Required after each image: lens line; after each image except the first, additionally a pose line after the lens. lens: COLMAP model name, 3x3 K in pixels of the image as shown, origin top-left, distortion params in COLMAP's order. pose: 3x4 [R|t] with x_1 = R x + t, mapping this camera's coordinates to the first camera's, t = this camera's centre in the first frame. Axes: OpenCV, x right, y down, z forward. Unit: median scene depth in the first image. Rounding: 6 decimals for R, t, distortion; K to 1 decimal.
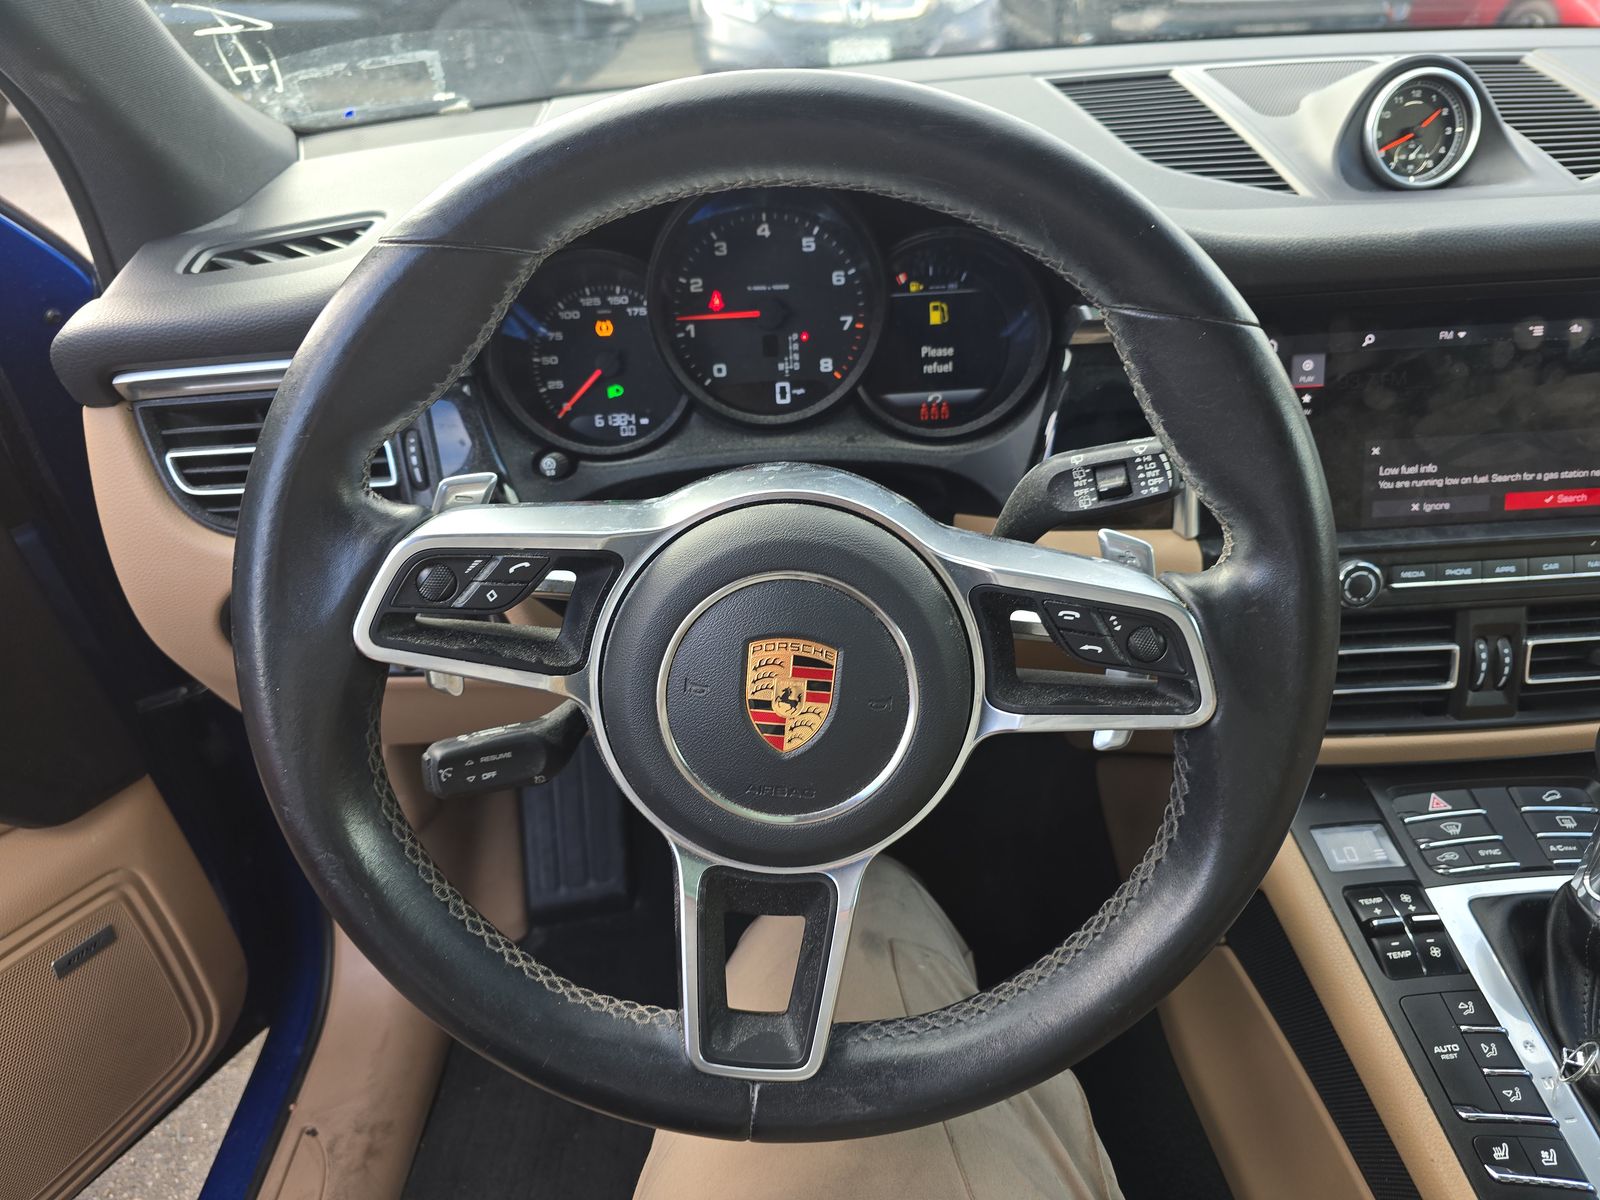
lens RADIAL K [[1078.2, 0, 793.3], [0, 1078.2, 625.5], [0, 0, 1]] dist [0.034670, -0.014978]
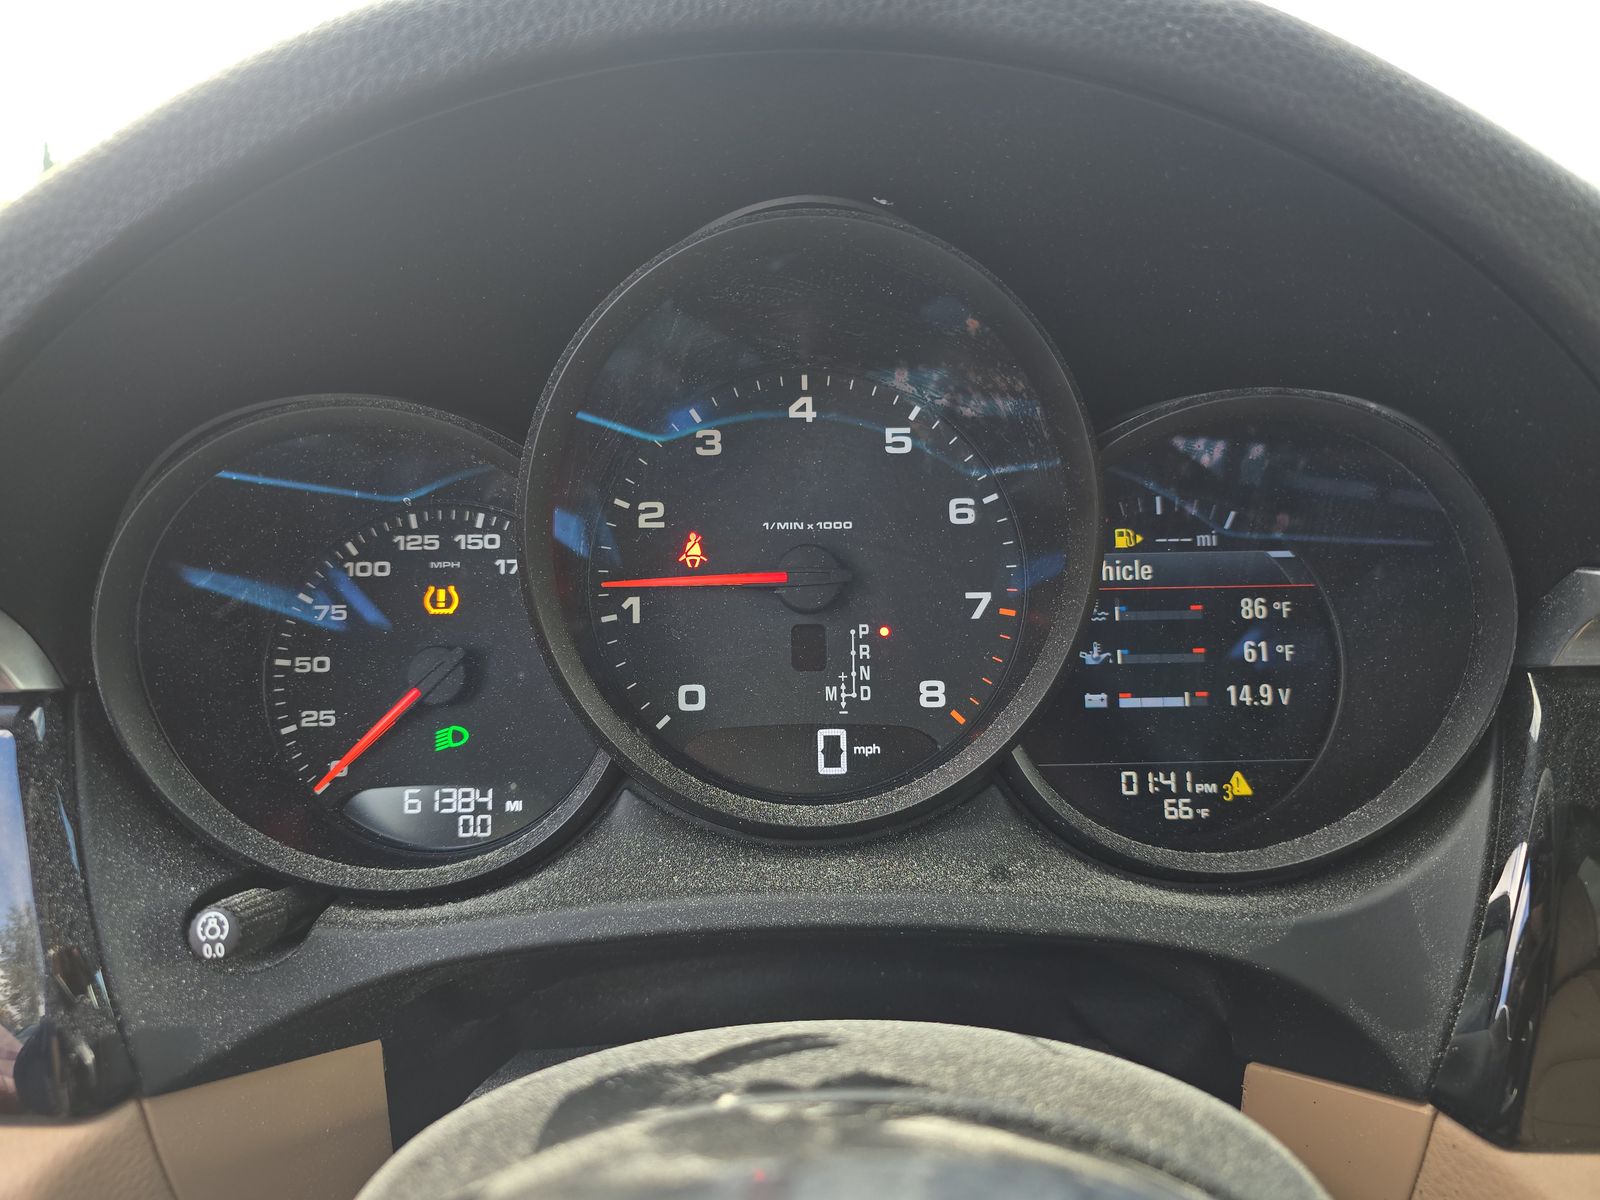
lens RADIAL K [[1078.2, 0, 802.2], [0, 1078.2, 597.0], [0, 0, 1]] dist [0.034670, -0.014978]
pose [[0.999453, 0.032966, -0.002740, -0.023486], [-0.032062, 0.944995, -0.325511, -0.135726], [-0.008141, 0.325421, 0.945534, 0.581098]]
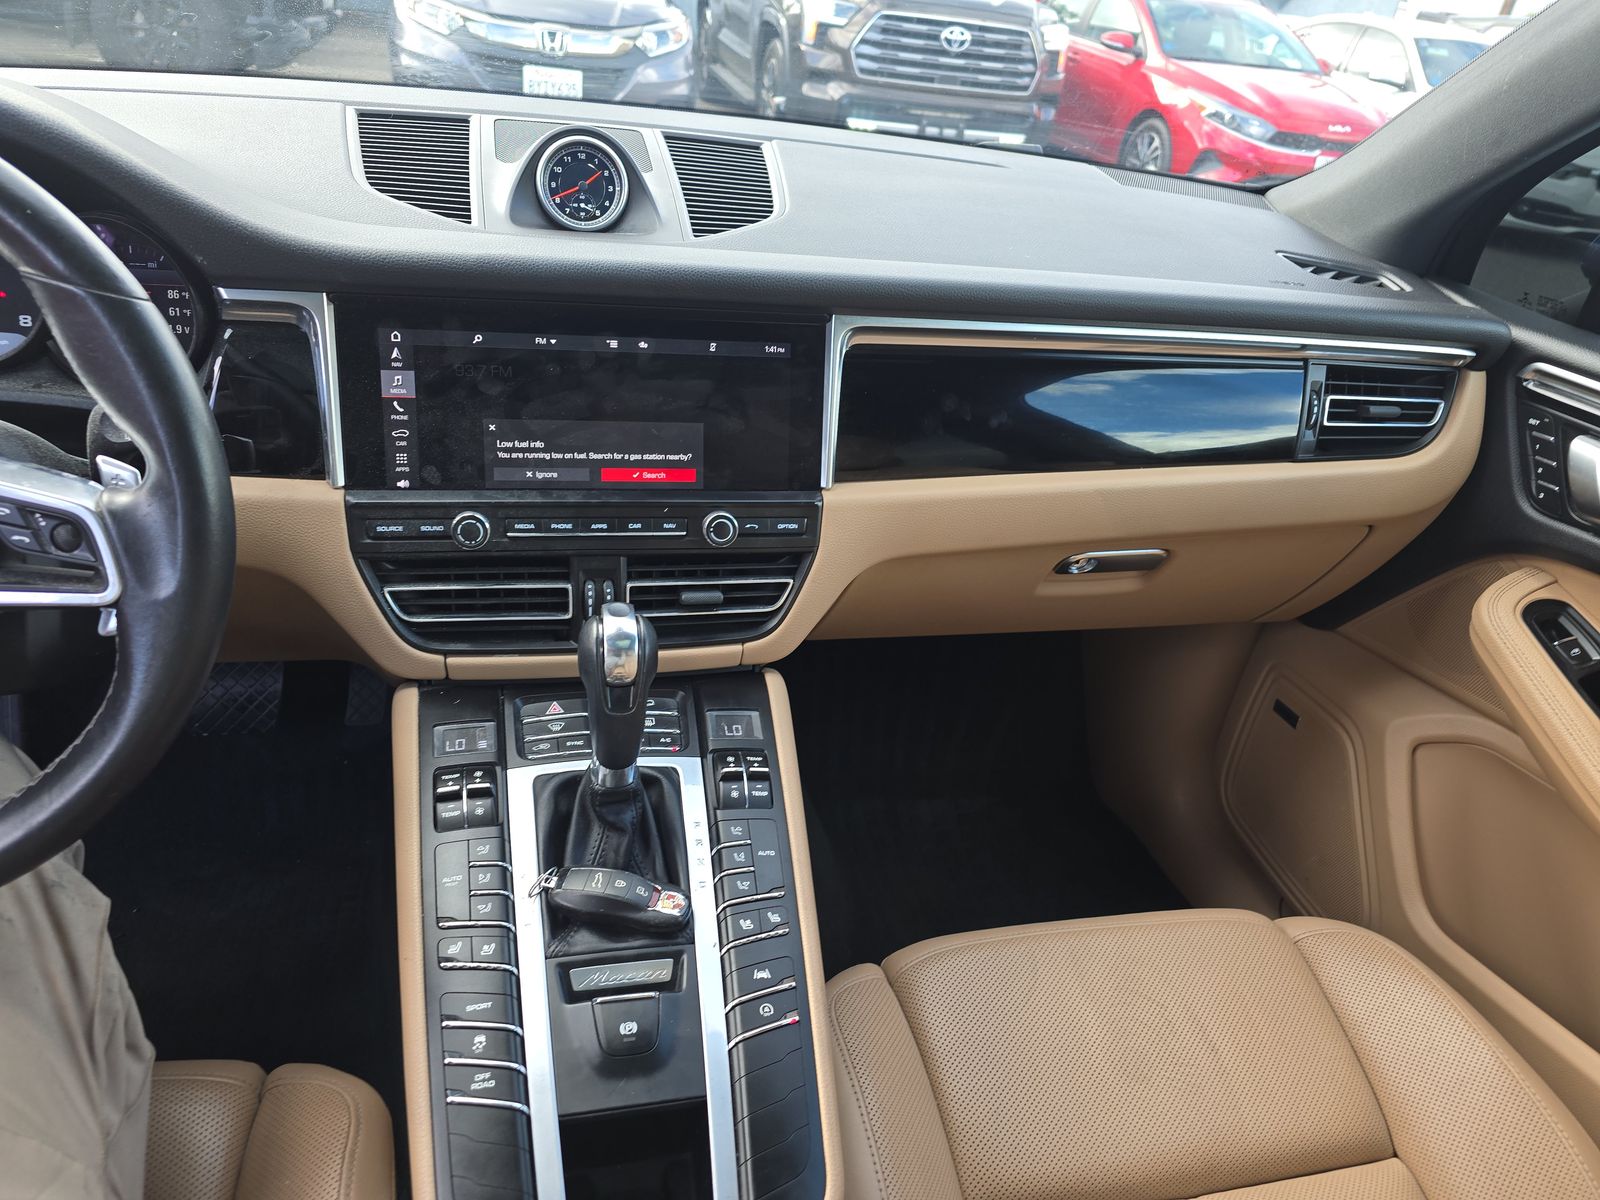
lens RADIAL K [[1078.2, 0, 889.5], [0, 1078.2, 642.5], [0, 0, 1]] dist [0.034670, -0.014978]
pose [[0.978509, 0.027177, 0.204405, 0.707283], [-0.023728, 0.999532, -0.019307, 0.100163], [-0.204834, 0.014042, 0.978696, -0.318409]]
